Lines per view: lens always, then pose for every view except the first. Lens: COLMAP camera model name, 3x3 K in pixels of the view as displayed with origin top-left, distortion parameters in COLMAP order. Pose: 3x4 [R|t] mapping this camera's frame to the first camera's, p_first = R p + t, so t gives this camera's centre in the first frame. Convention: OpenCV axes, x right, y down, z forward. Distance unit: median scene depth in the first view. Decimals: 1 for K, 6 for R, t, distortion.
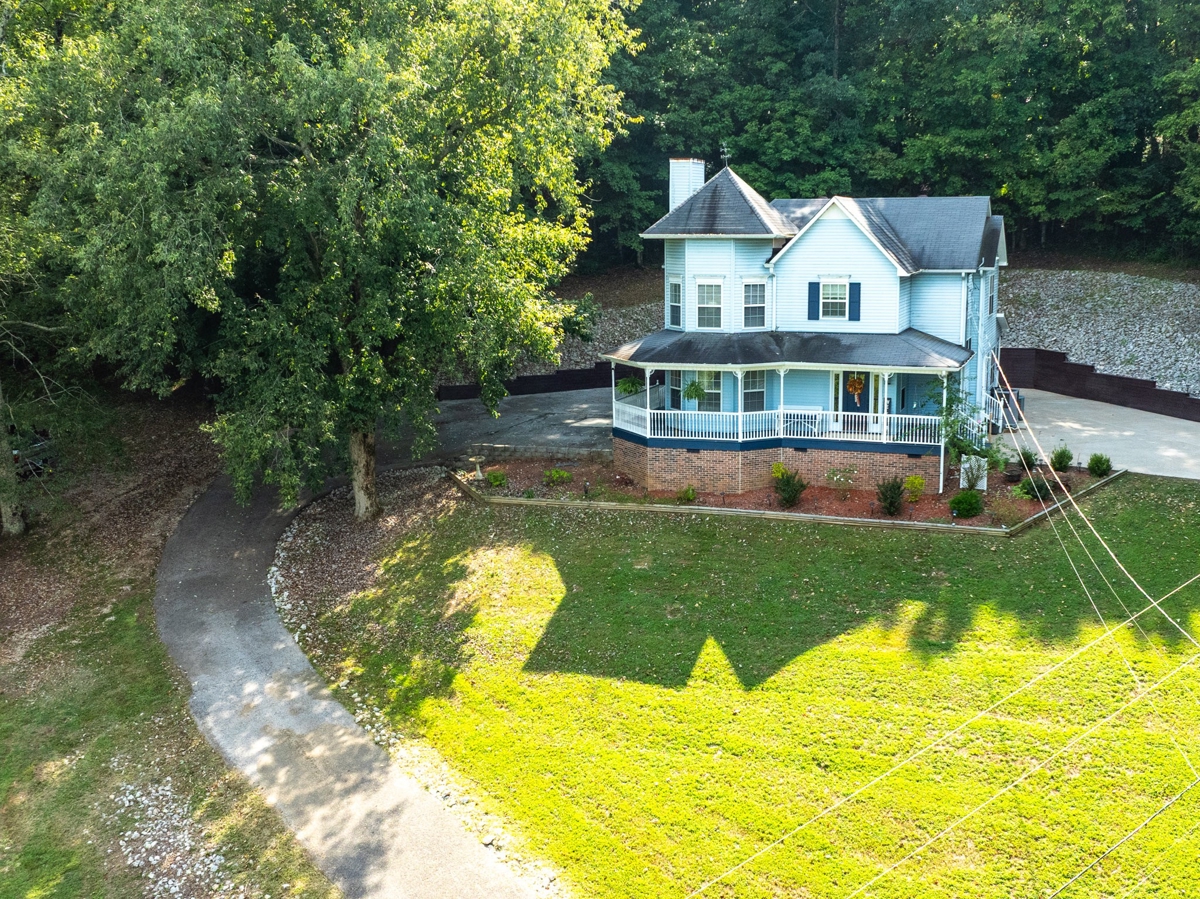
lens RADIAL K [[1383.1, 0, 672.4], [0, 1383.1, 453.0], [0, 0, 1]] dist [-0.008474, -0.018243]
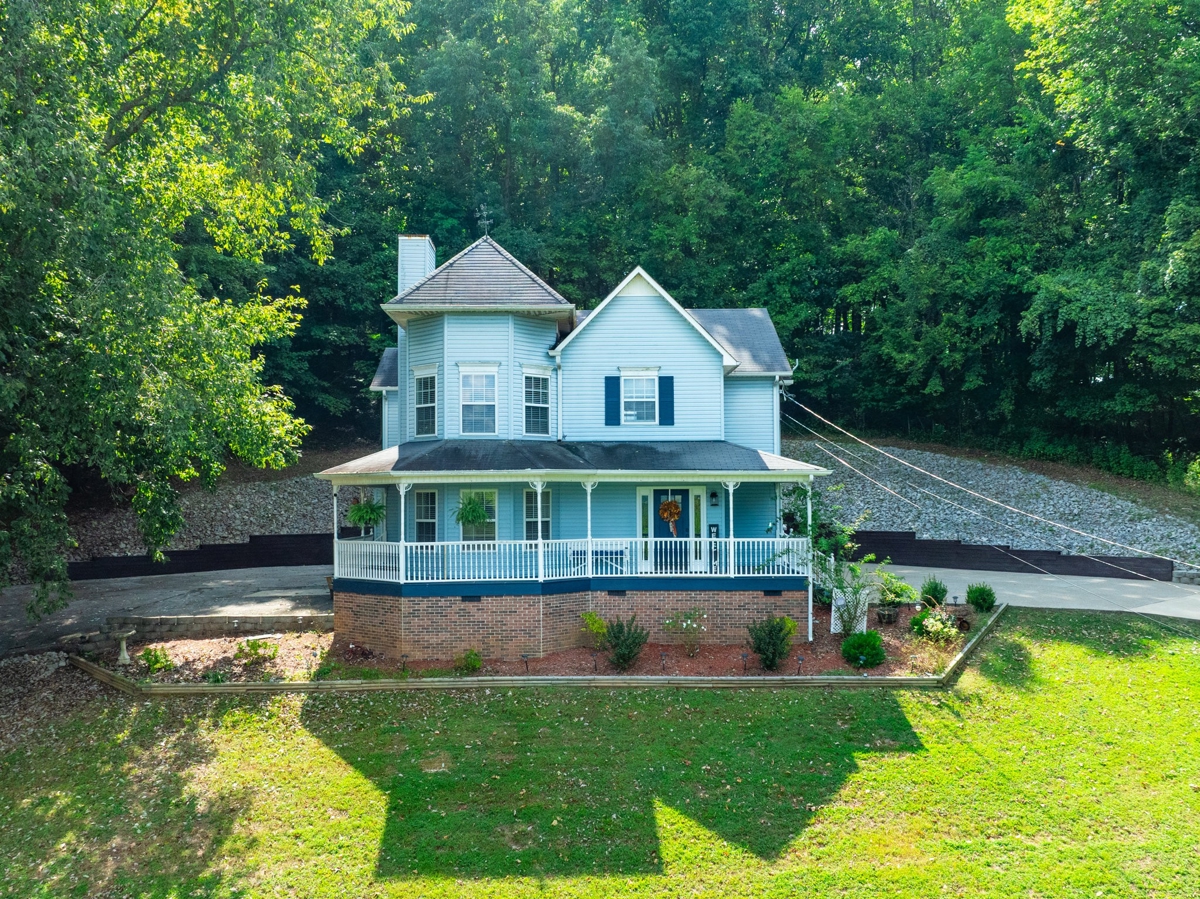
lens RADIAL K [[1161.5, 0, 612.8], [0, 1161.5, 448.7], [0, 0, 1]] dist [0.011068, -0.114064]
pose [[0.944366, 0.013154, 0.328633, -0.110588], [0.056989, 0.977542, -0.202891, 0.047223], [-0.323921, 0.210332, 0.922407, 0.422814]]
